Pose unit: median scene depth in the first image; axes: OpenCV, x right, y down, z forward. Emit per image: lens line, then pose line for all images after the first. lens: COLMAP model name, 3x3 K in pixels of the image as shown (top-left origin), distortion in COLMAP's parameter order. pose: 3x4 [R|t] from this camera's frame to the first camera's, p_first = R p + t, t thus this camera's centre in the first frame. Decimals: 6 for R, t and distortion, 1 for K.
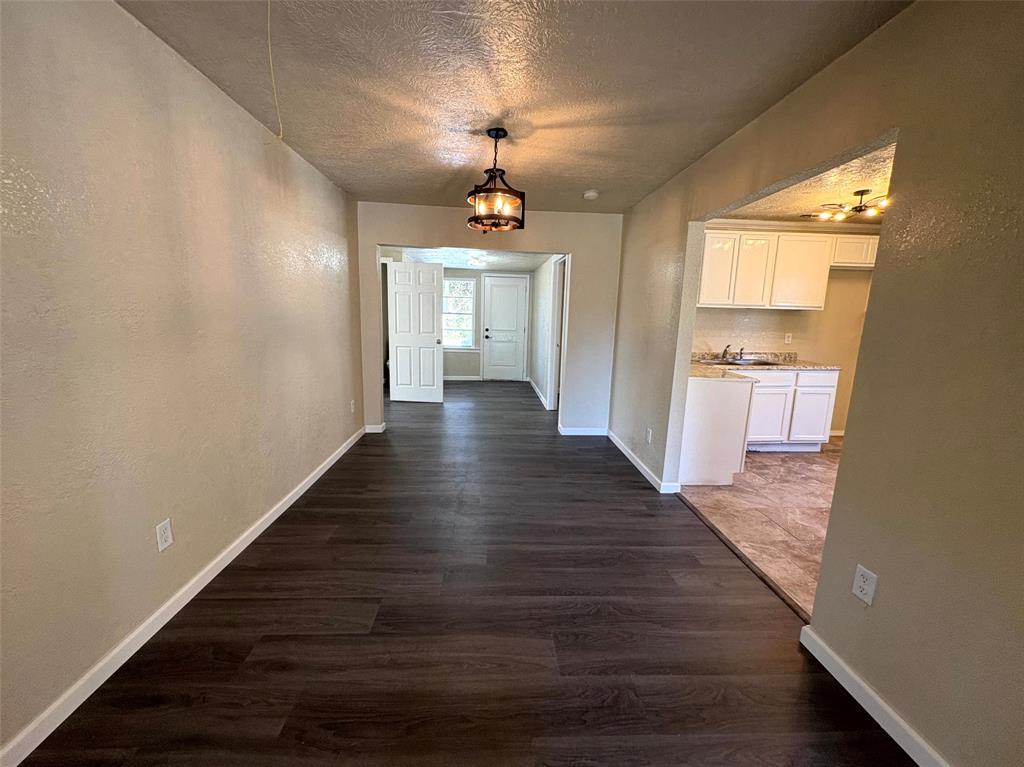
lens RADIAL K [[410.4, 0, 512.0], [0, 410.4, 383.5], [0, 0, 1]] dist [0.007093, 0.000109]
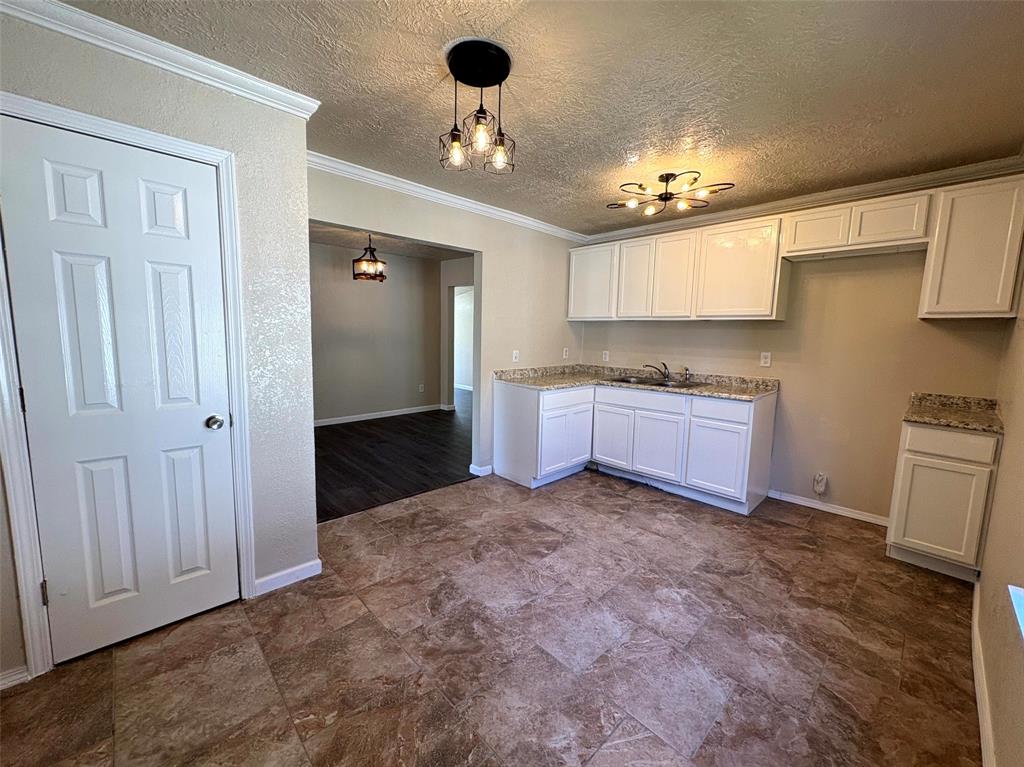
lens RADIAL K [[410.4, 0, 512.0], [0, 410.4, 383.5], [0, 0, 1]] dist [0.007093, 0.000109]
pose [[0.647621, 0.084131, -0.757304, 1.112774], [-0.133796, 0.990999, -0.004324, -0.004616], [0.750124, 0.104125, 0.653048, 0.226458]]
